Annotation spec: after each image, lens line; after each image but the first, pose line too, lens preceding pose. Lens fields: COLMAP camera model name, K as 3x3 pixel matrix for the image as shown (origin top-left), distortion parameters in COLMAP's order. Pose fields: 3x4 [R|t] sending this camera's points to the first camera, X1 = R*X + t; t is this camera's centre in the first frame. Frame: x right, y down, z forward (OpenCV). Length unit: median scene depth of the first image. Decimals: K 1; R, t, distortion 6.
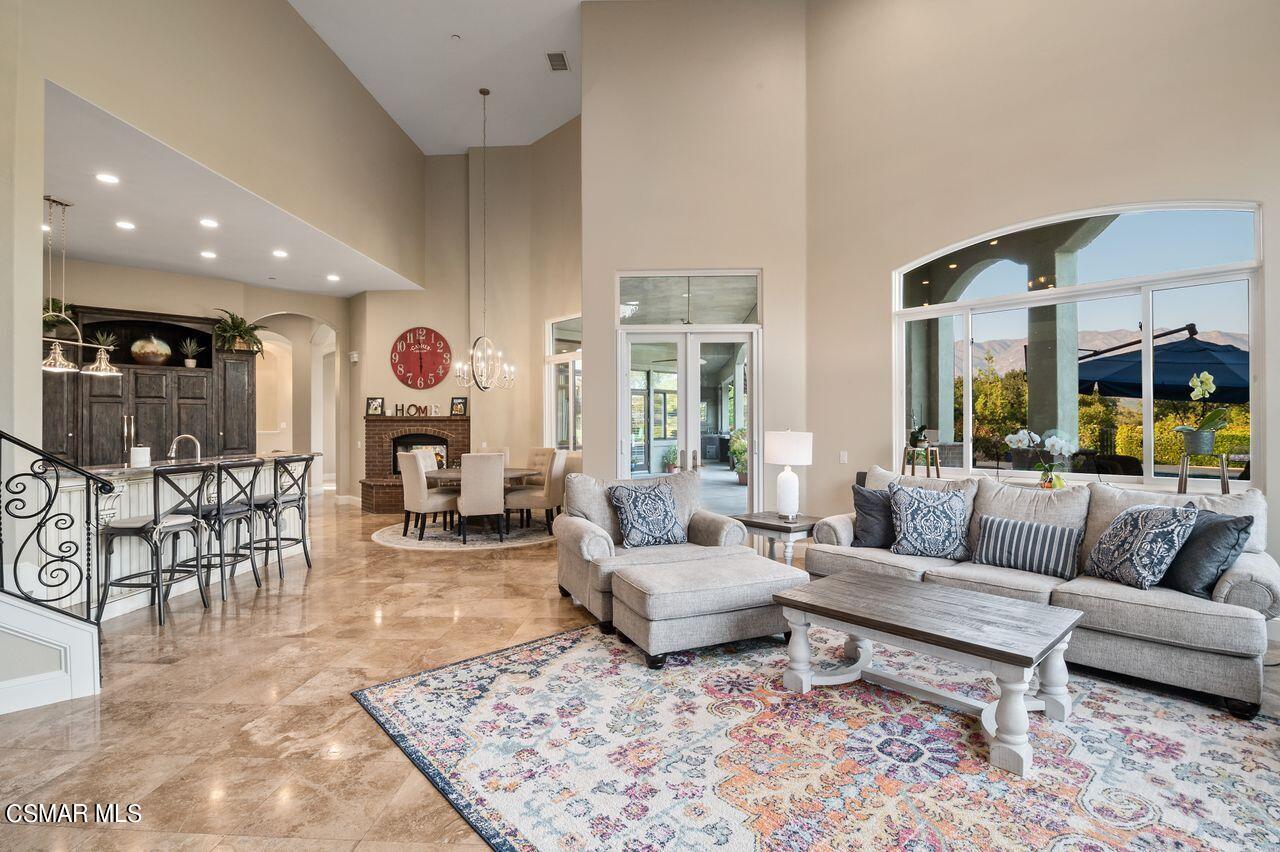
lens RADIAL K [[603.1, 0, 643.3], [0, 603.1, 423.7], [0, 0, 1]] dist [0.000555, -0.003213]
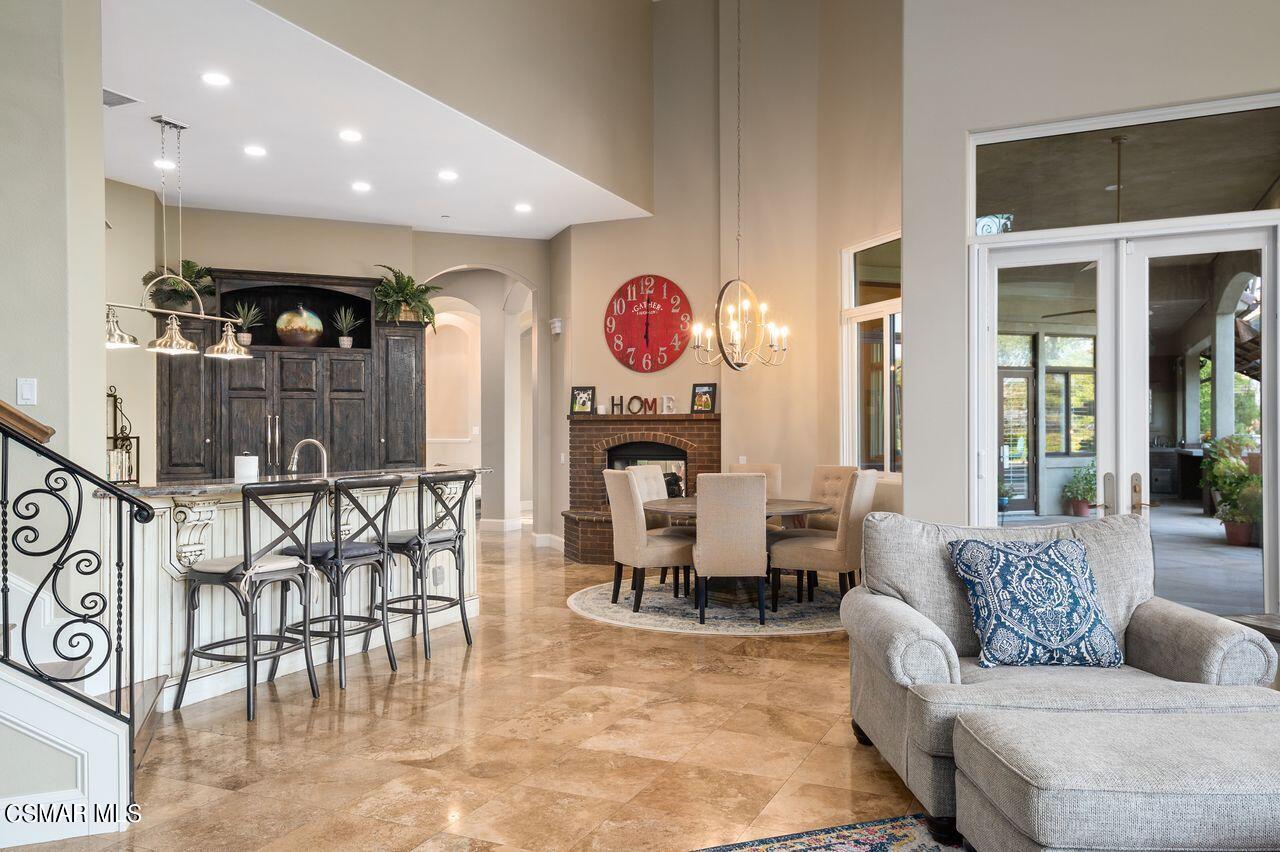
lens RADIAL K [[952.3, 0, 641.2], [0, 952.3, 428.5], [0, 0, 1]] dist [0.044993, -0.001683]
pose [[0.928170, -0.001676, -0.372153, 0.002087], [0.001106, 0.999998, -0.001745, 0.008423], [0.372155, 0.001208, 0.928170, 0.118105]]
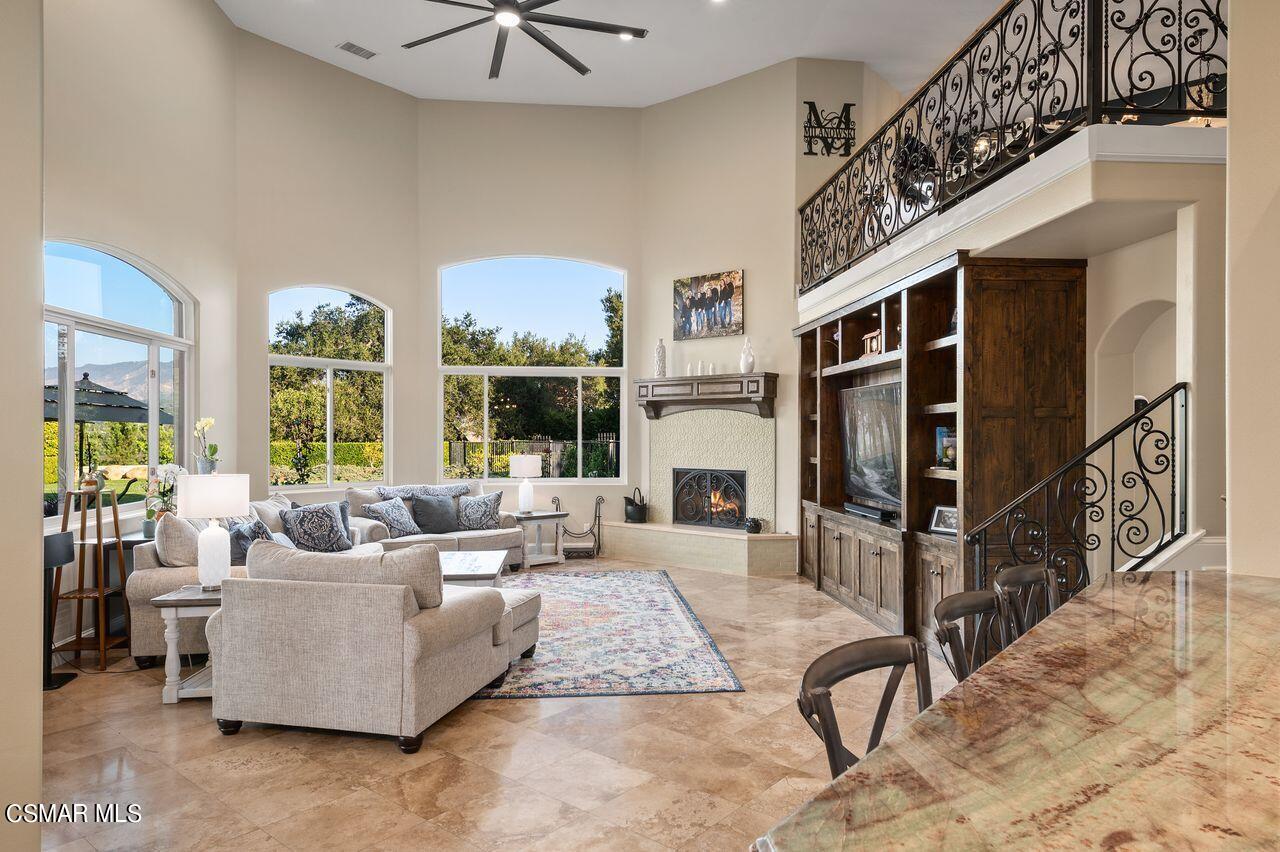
lens RADIAL K [[792.8, 0, 646.5], [0, 792.8, 431.2], [0, 0, 1]] dist [0.021576, 0.001848]
pose [[-0.800354, 0.002327, 0.599524, -0.654927], [0.000490, 0.999995, -0.003227, -0.031346], [-0.599528, -0.002289, -0.800350, 1.222638]]
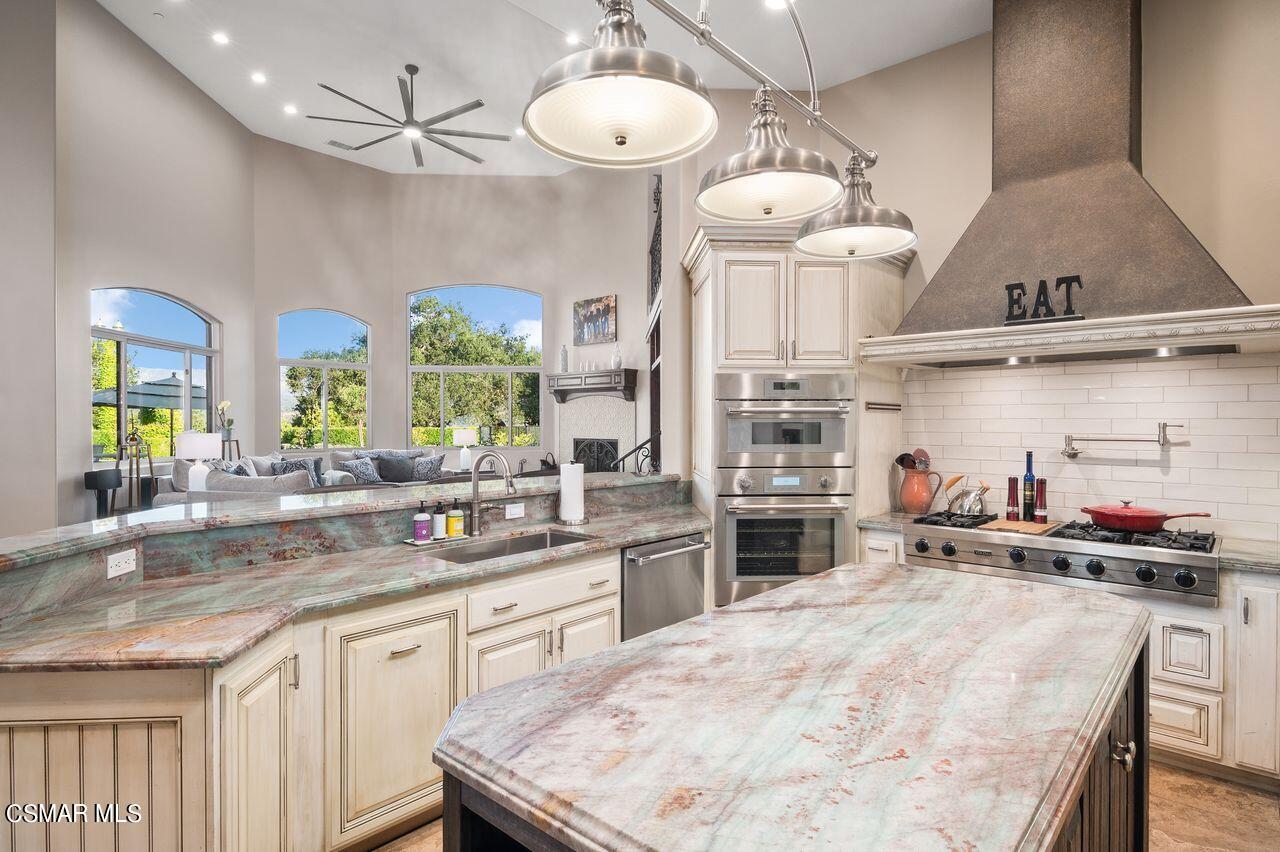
lens RADIAL K [[671.7, 0, 646.5], [0, 671.7, 425.8], [0, 0, 1]] dist [0.011016, -0.003015]
pose [[-0.772350, -0.001245, 0.635196, -1.103941], [0.002301, 0.999986, 0.004758, -0.004363], [-0.635193, 0.005137, -0.772337, 1.226909]]
